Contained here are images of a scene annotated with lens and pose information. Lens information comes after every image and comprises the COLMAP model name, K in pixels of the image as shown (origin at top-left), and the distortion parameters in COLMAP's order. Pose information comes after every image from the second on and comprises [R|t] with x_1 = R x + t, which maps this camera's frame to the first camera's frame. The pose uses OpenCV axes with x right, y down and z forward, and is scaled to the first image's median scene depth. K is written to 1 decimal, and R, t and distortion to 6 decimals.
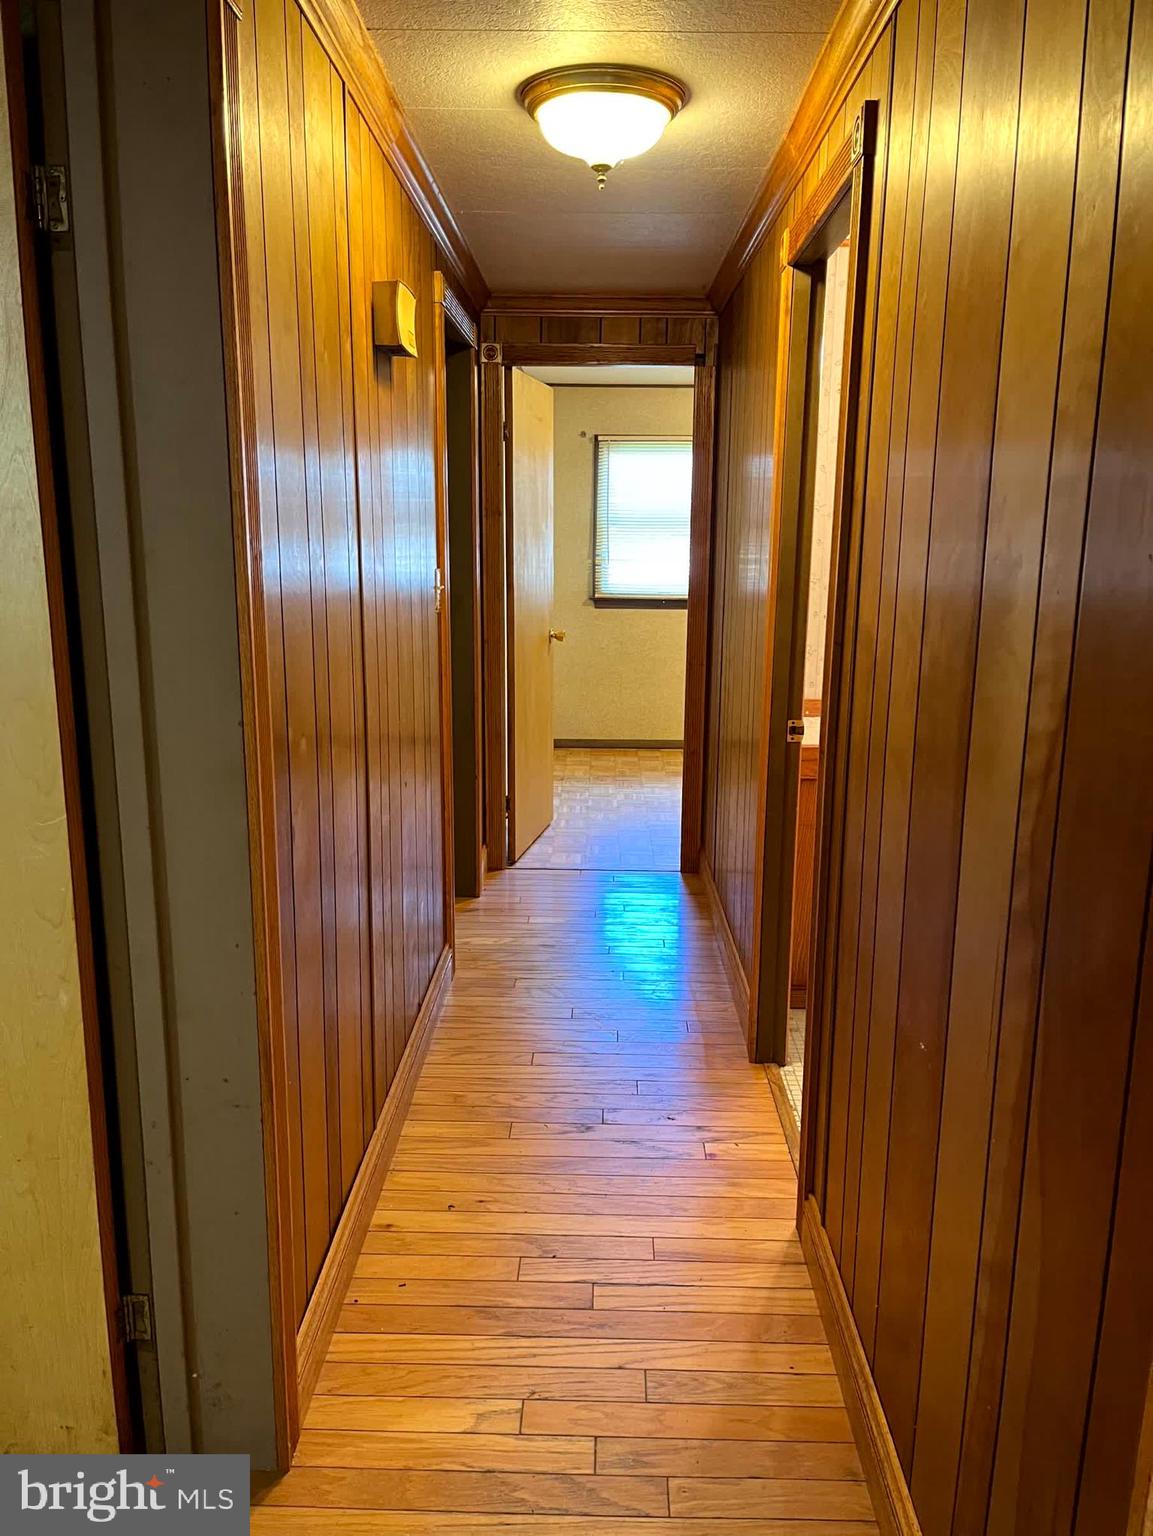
lens RADIAL K [[1163.9, 0, 579.2], [0, 1163.9, 774.8], [0, 0, 1]] dist [0.061448, -0.085308]
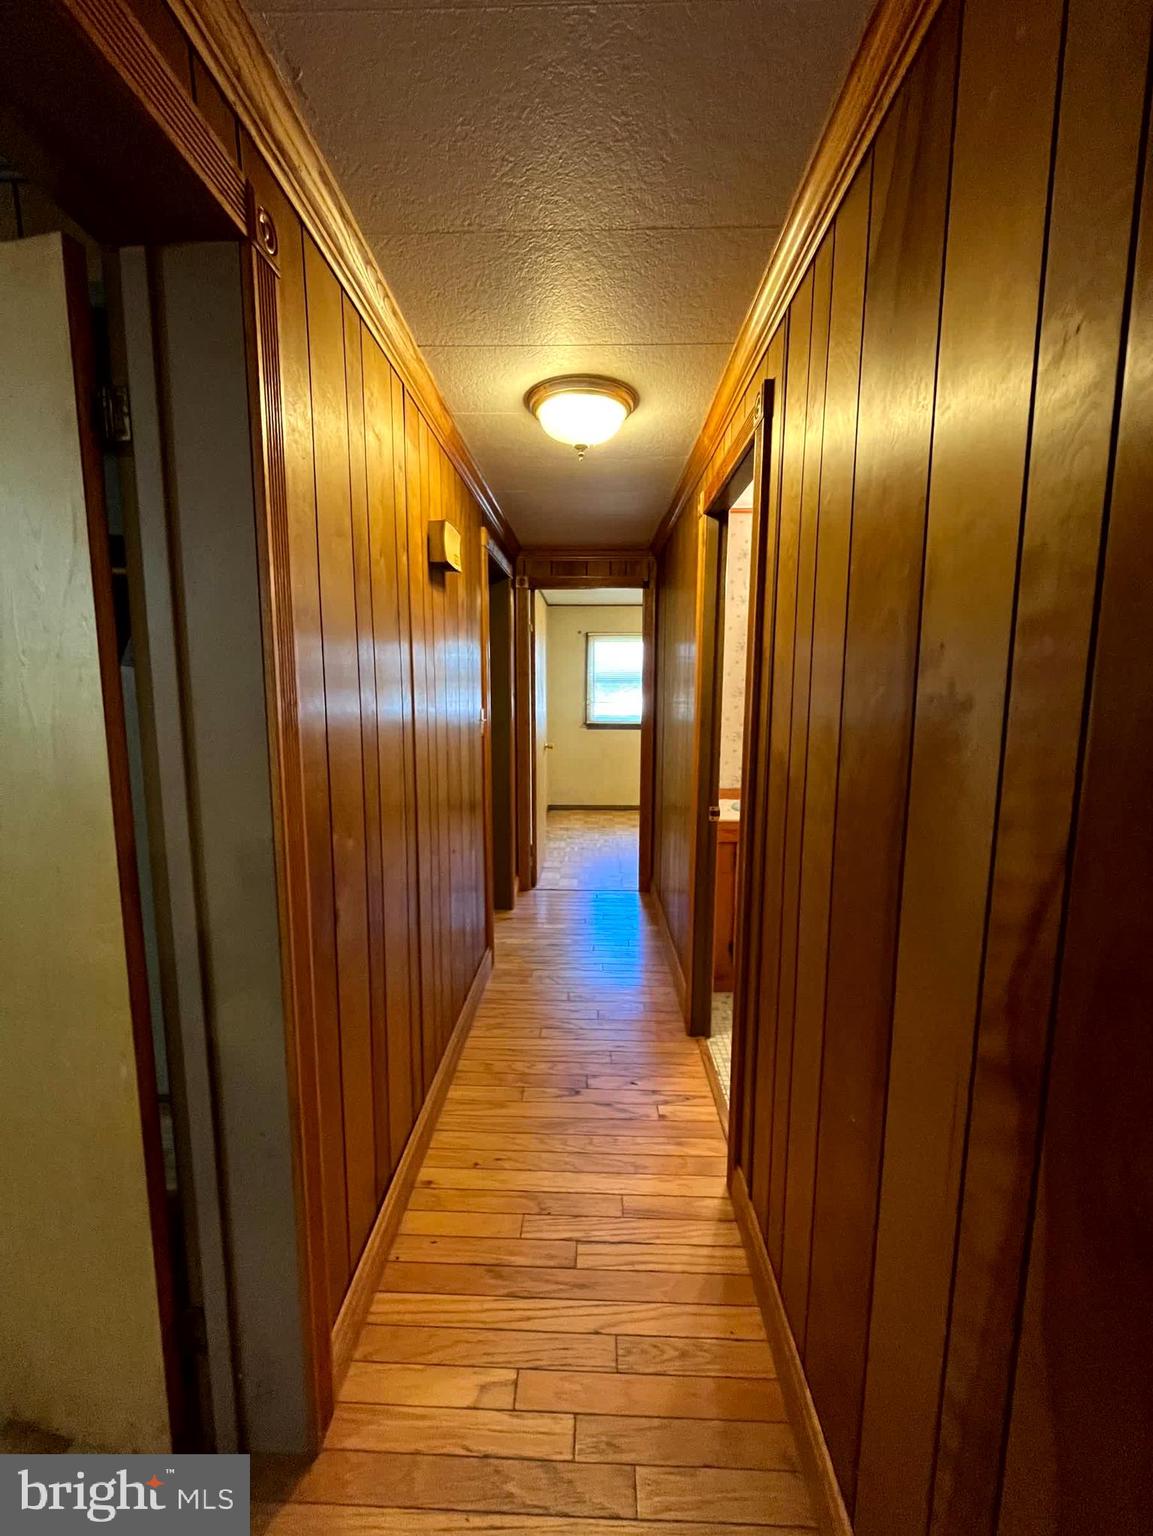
lens RADIAL K [[618.9, 0, 567.3], [0, 618.9, 764.8], [0, 0, 1]] dist [-0.012981, 0.000581]
pose [[0.999699, -0.004322, -0.024149, 0.018686], [0.002363, 0.996744, -0.080593, -0.045251], [0.024419, 0.080512, 0.996454, 0.242906]]
